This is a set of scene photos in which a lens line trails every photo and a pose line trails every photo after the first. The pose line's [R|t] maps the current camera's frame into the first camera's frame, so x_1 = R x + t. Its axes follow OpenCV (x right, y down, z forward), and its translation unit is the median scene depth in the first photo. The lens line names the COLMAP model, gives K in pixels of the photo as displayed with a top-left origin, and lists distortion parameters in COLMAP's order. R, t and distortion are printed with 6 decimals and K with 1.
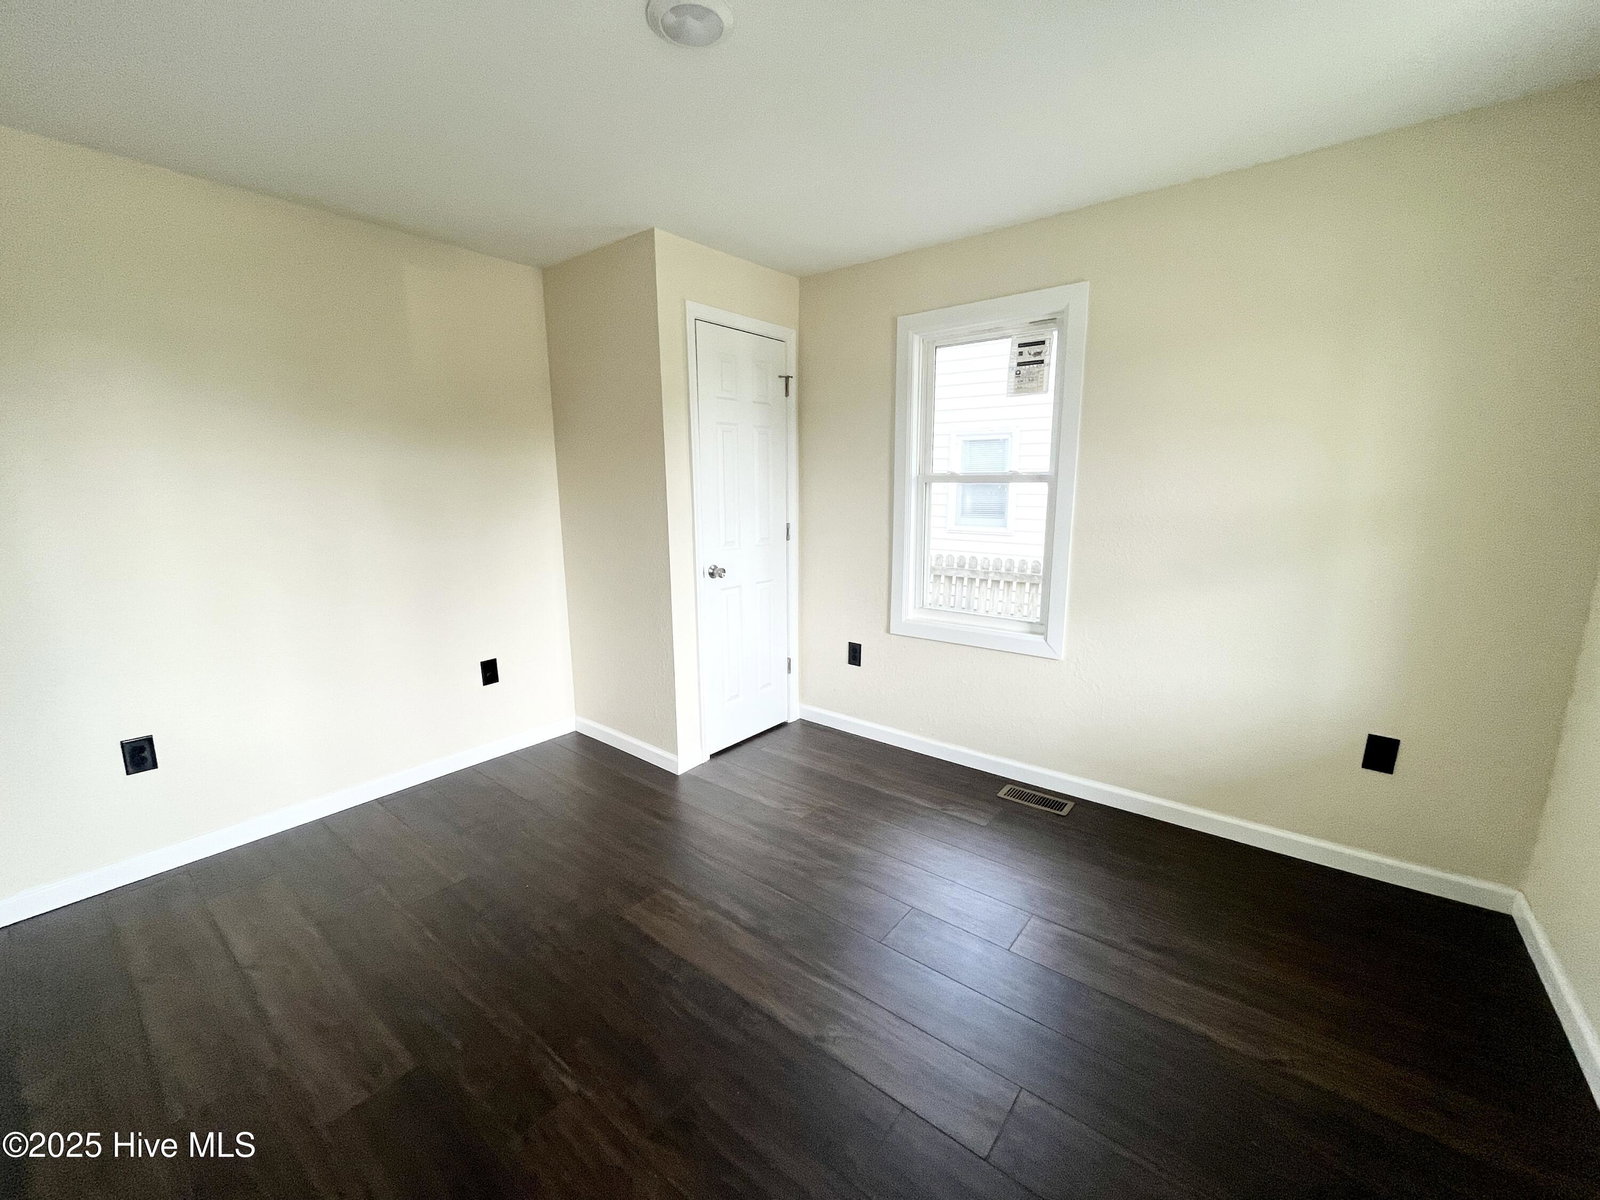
lens RADIAL K [[658.5, 0, 800.0], [0, 658.5, 600.0], [0, 0, 1]] dist [0.033626, 0.000024]
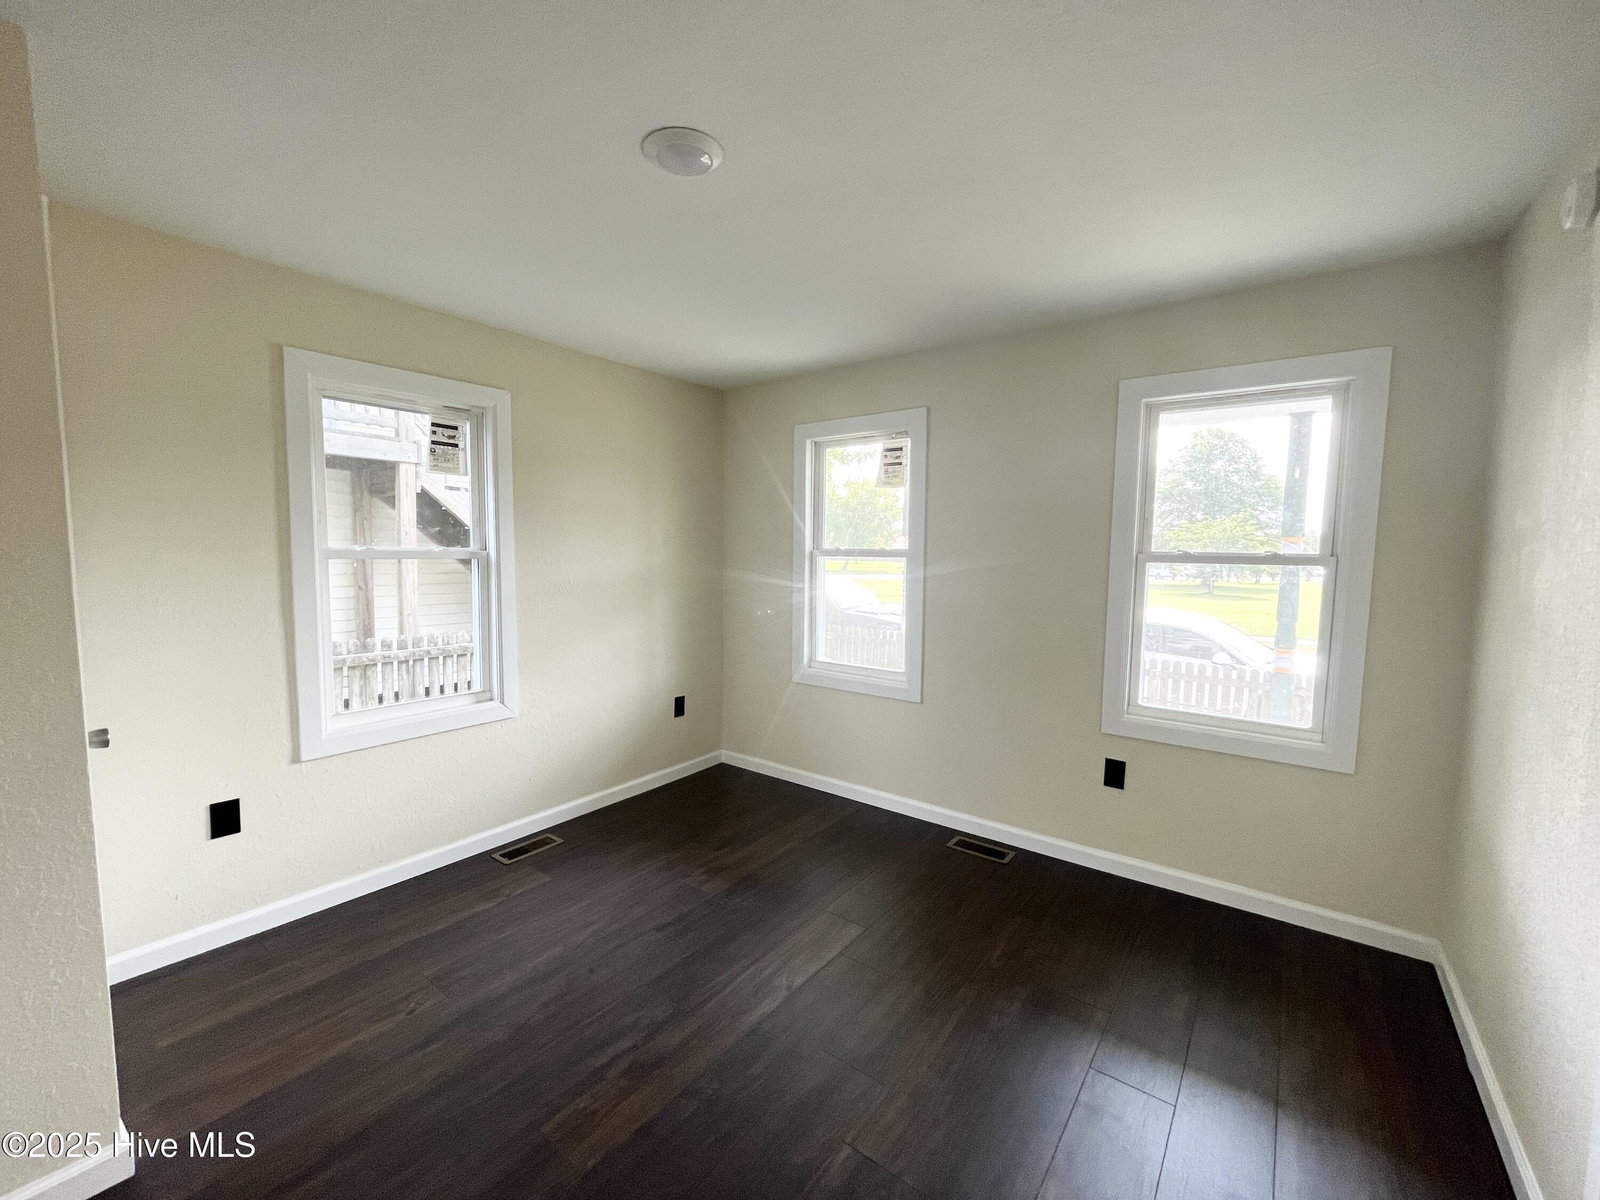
lens RADIAL K [[634.5, 0, 800.5], [0, 634.5, 605.6], [0, 0, 1]] dist [-0.014653, -0.000037]
pose [[-0.002701, -0.073959, 0.997258, -0.651783], [0.183617, 0.980269, 0.073196, -0.081473], [-0.982994, 0.183311, 0.010932, 0.493658]]
